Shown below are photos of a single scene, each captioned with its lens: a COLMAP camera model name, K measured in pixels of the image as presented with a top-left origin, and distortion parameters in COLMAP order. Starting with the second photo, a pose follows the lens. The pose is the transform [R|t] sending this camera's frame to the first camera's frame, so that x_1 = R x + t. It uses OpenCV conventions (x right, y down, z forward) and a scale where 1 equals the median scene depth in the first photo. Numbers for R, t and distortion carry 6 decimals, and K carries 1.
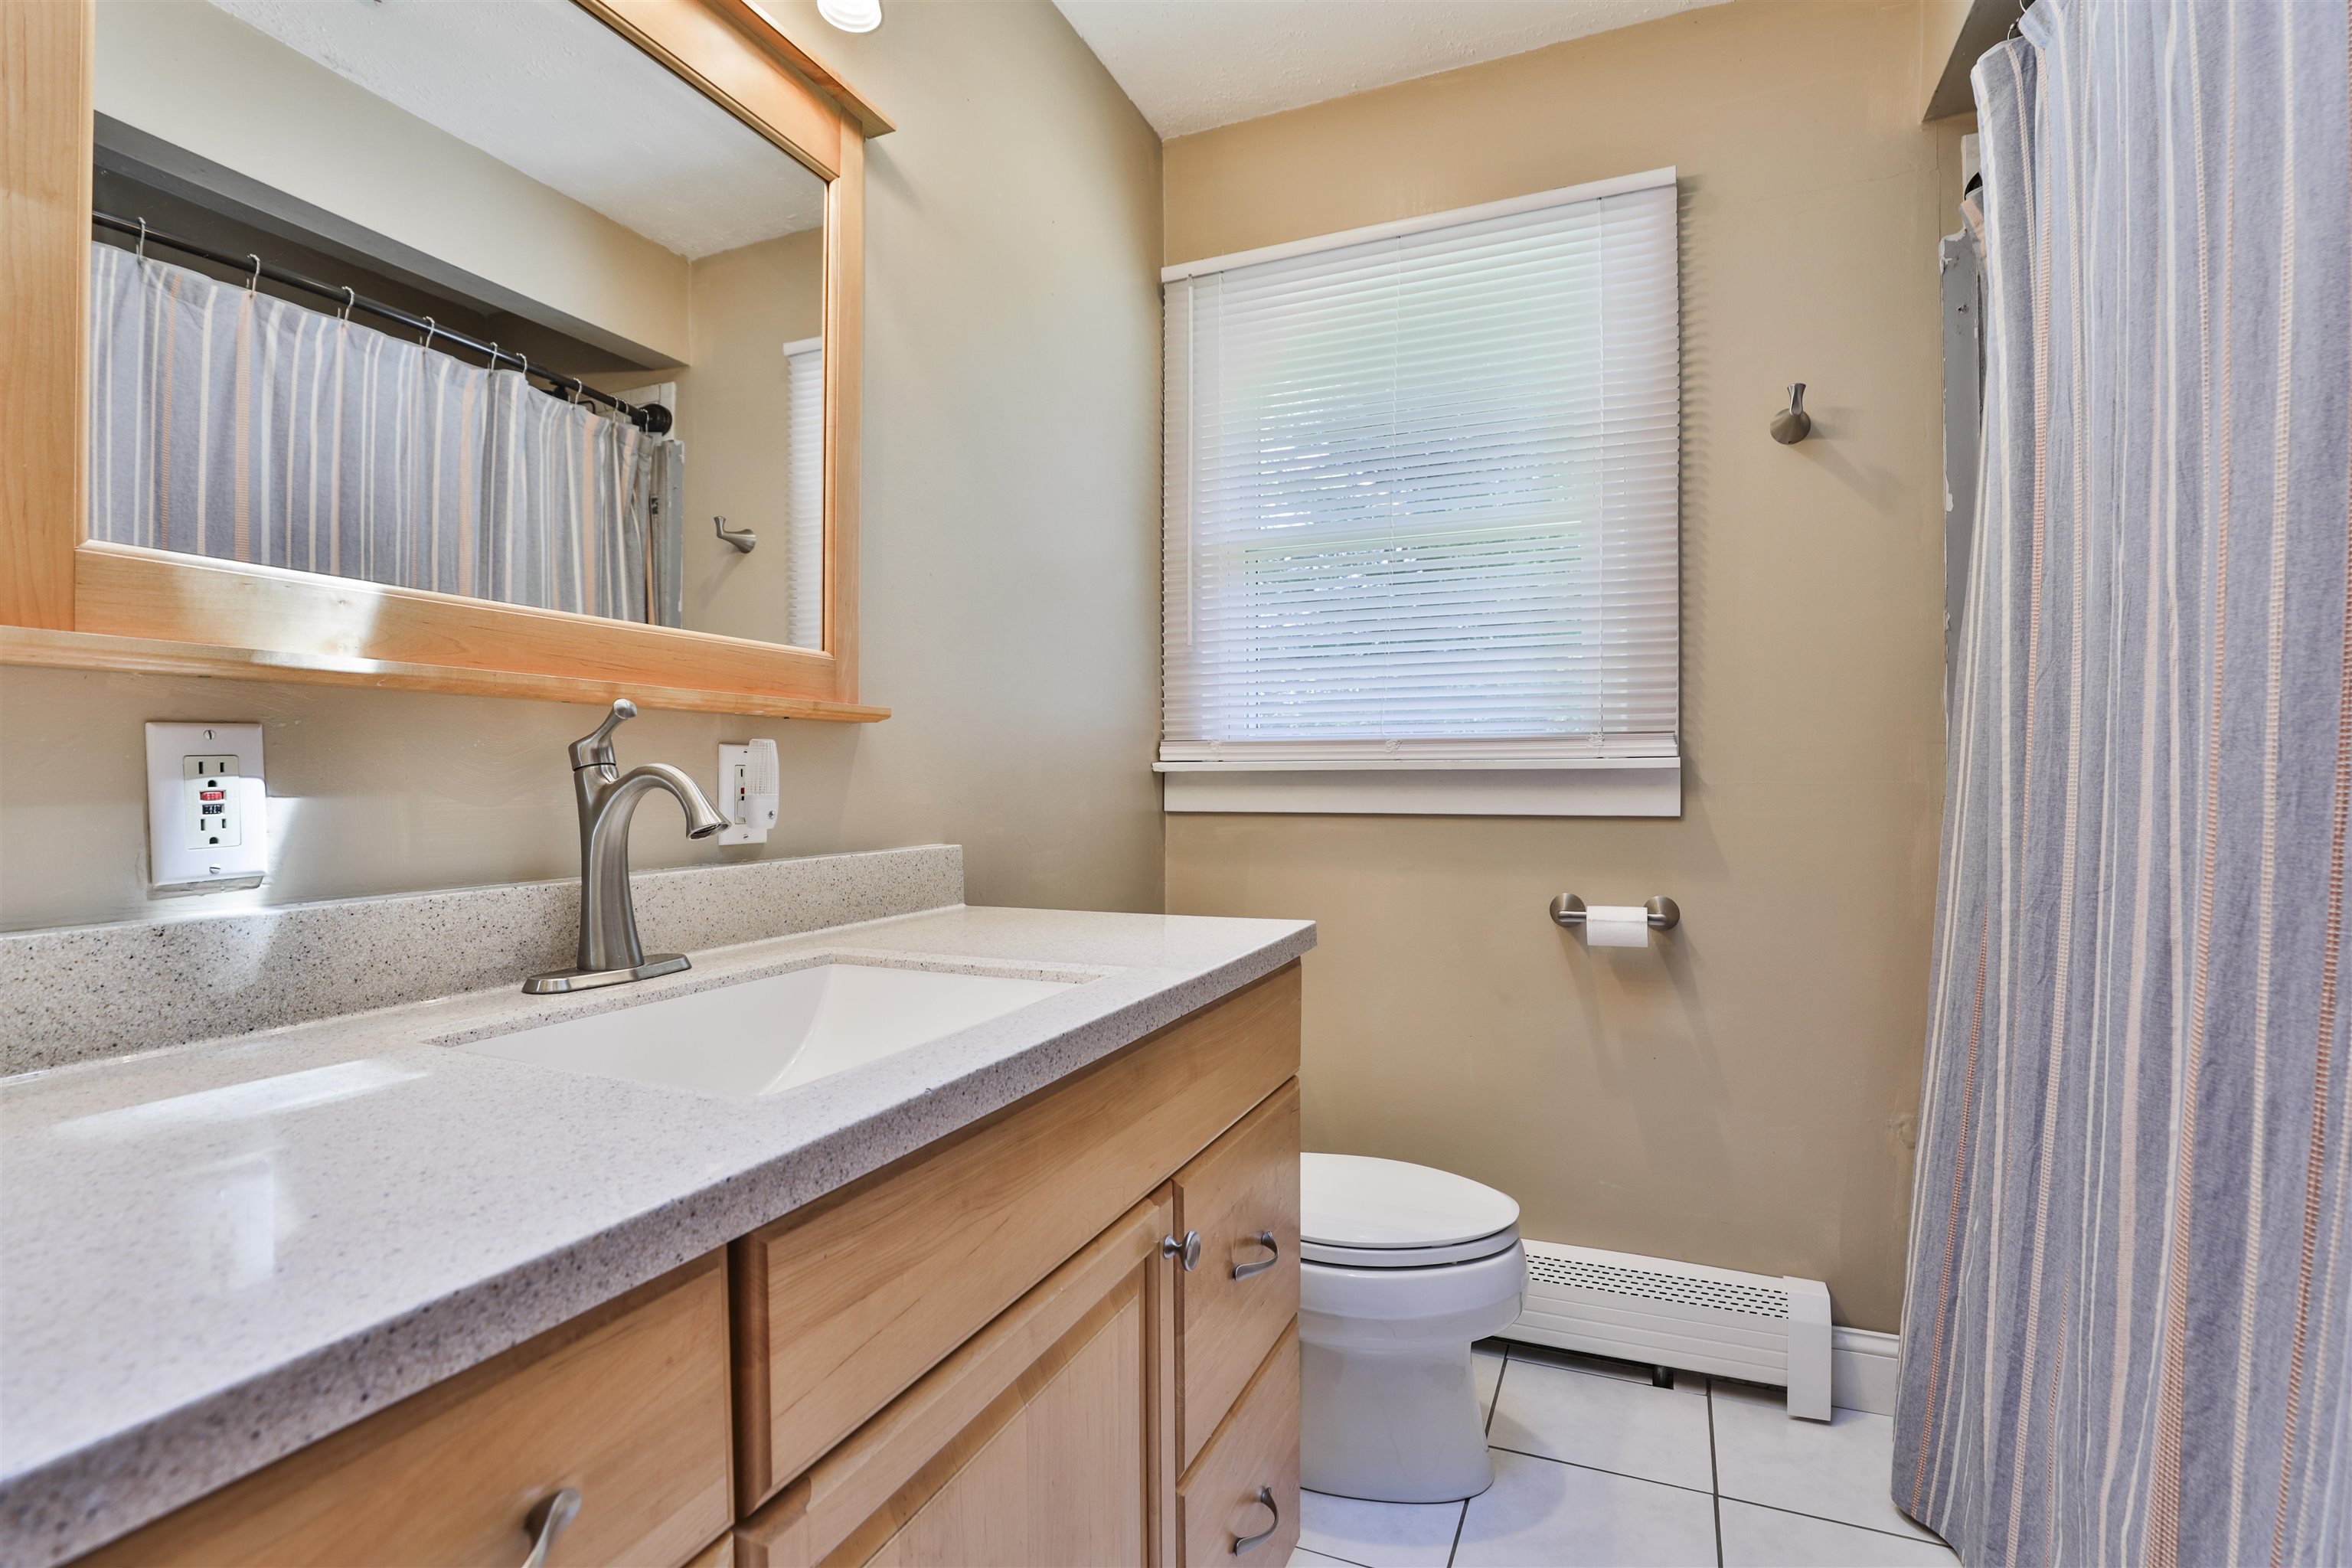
lens RADIAL K [[1169.7, 0, 1176.0], [0, 1169.7, 784.0], [0, 0, 1]] dist [-0.051277, 0.016894]
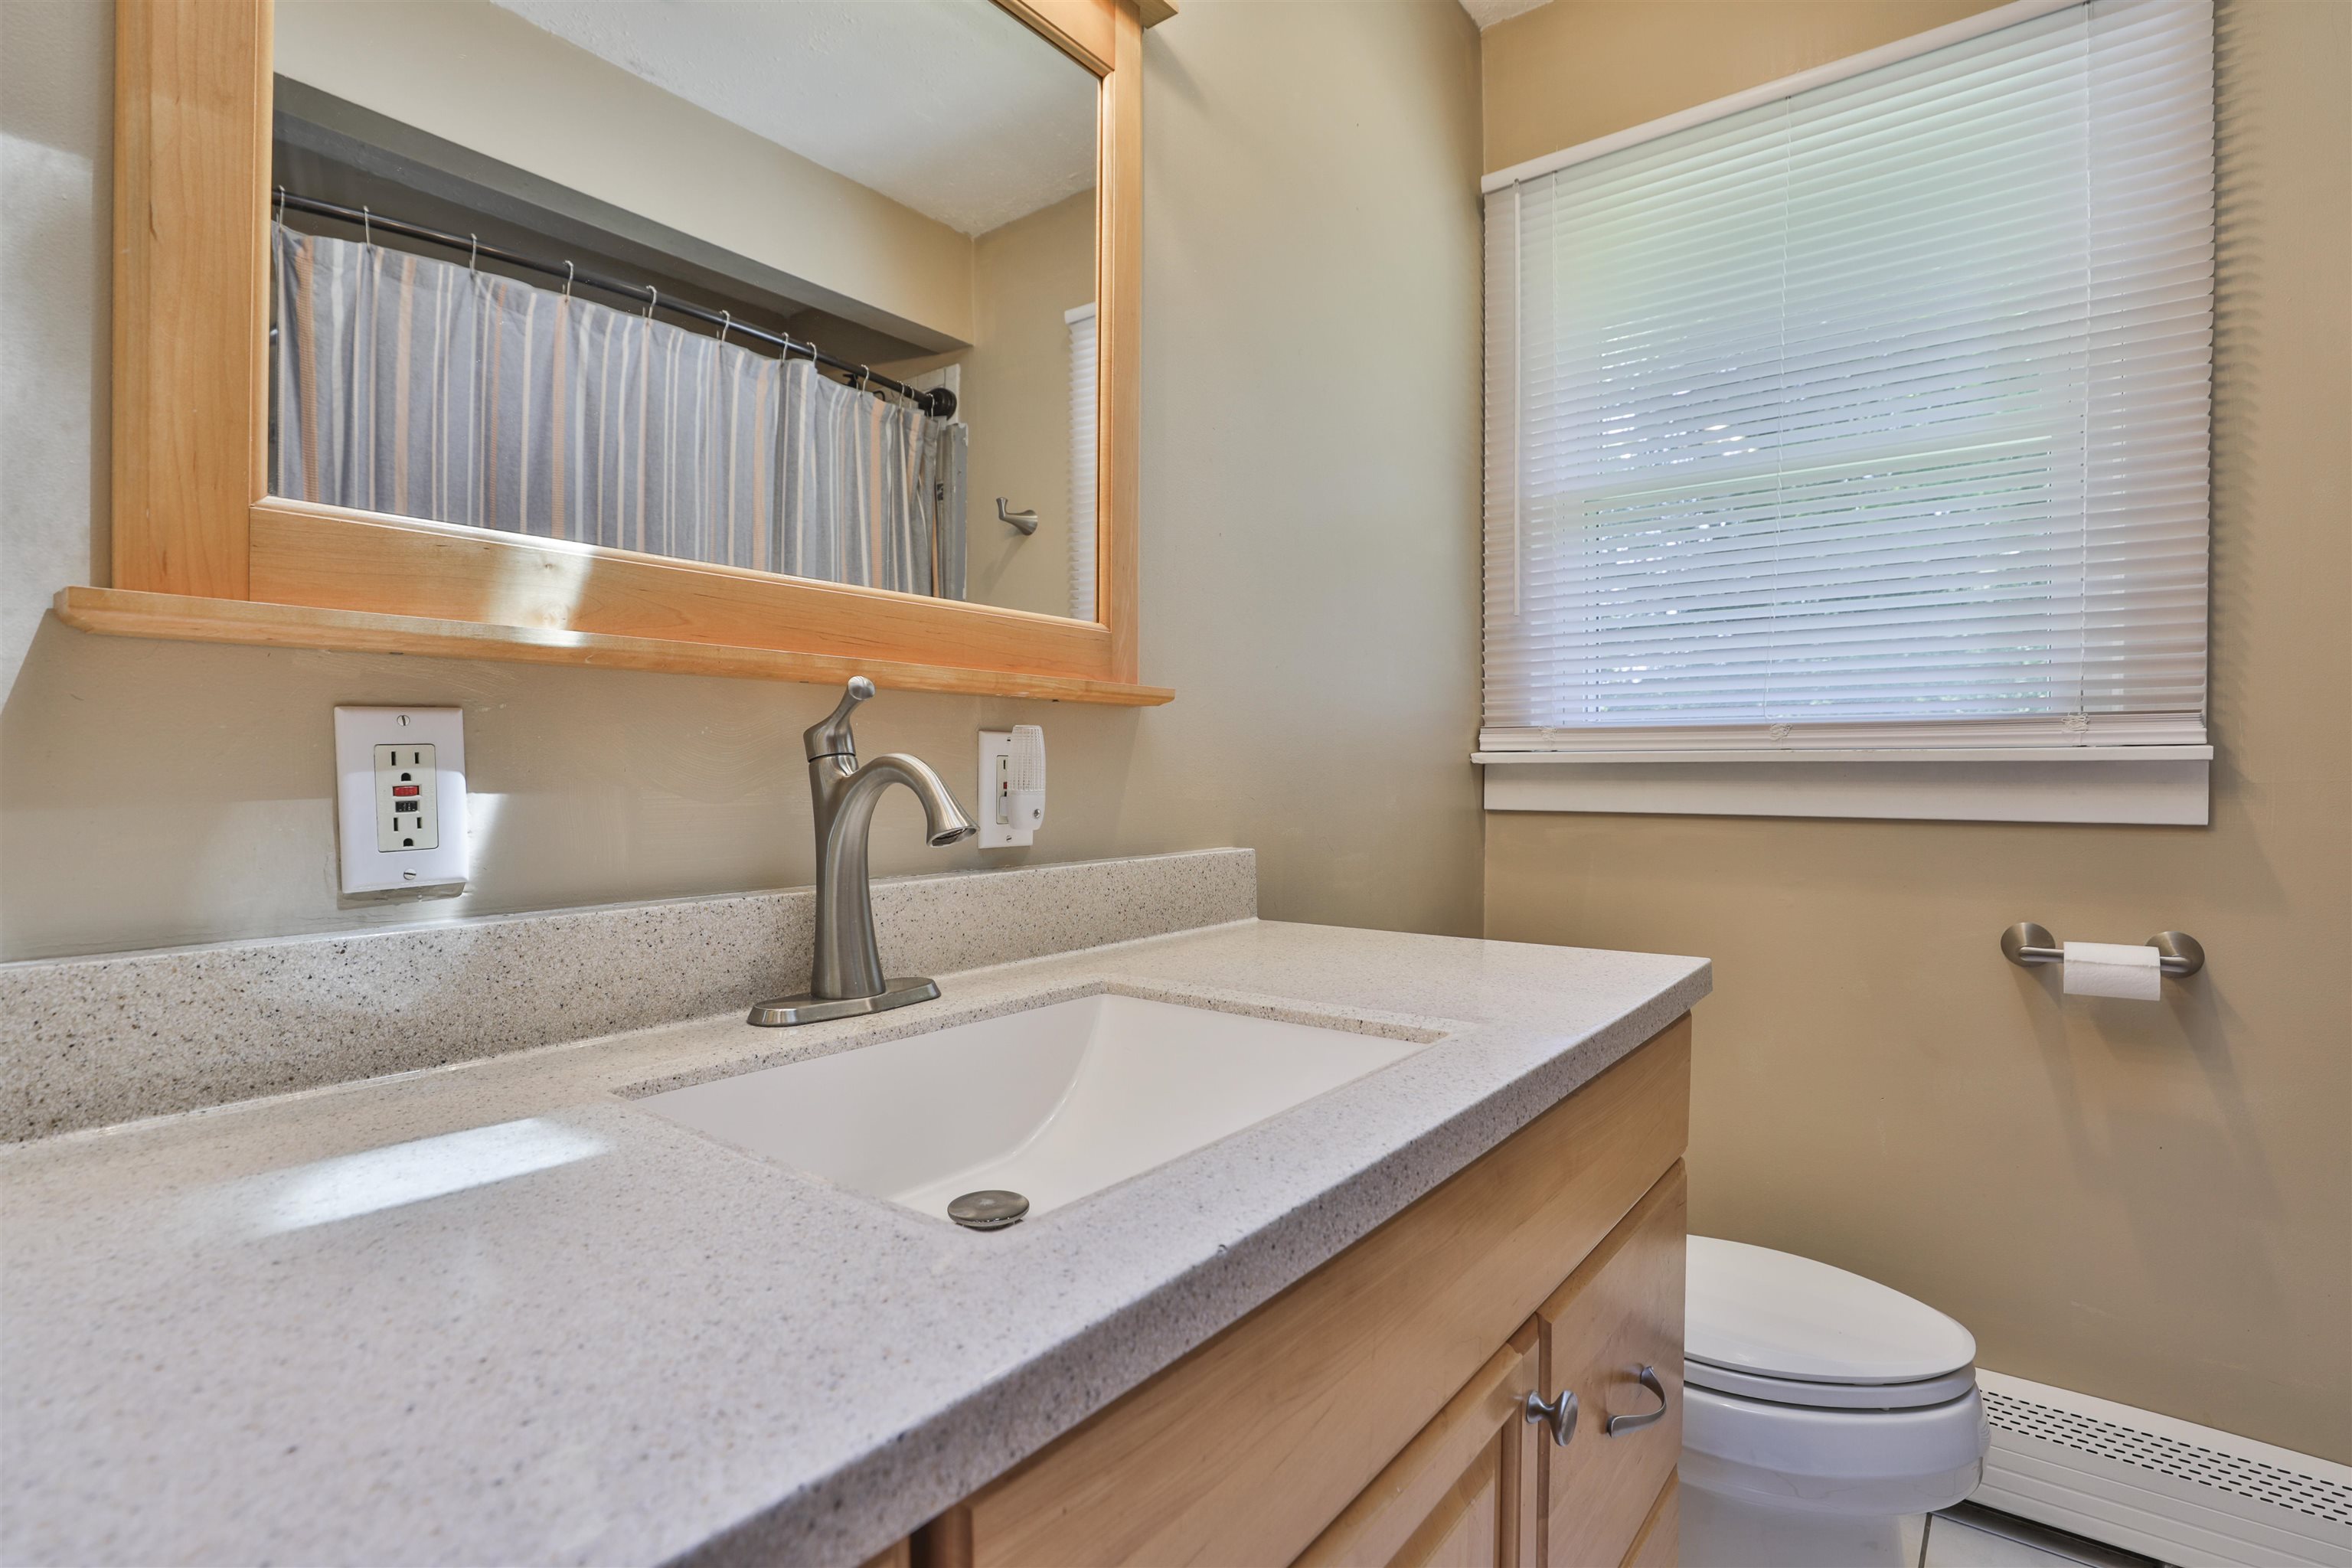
lens RADIAL K [[1105.6, 0, 1176.0], [0, 1105.6, 784.0], [0, 0, 1]] dist [-0.044979, 0.012708]
pose [[0.971103, 0.005736, -0.238591, -0.046845], [-0.003573, 0.999949, 0.009496, -0.002887], [0.238633, -0.008369, 0.971074, 0.200862]]
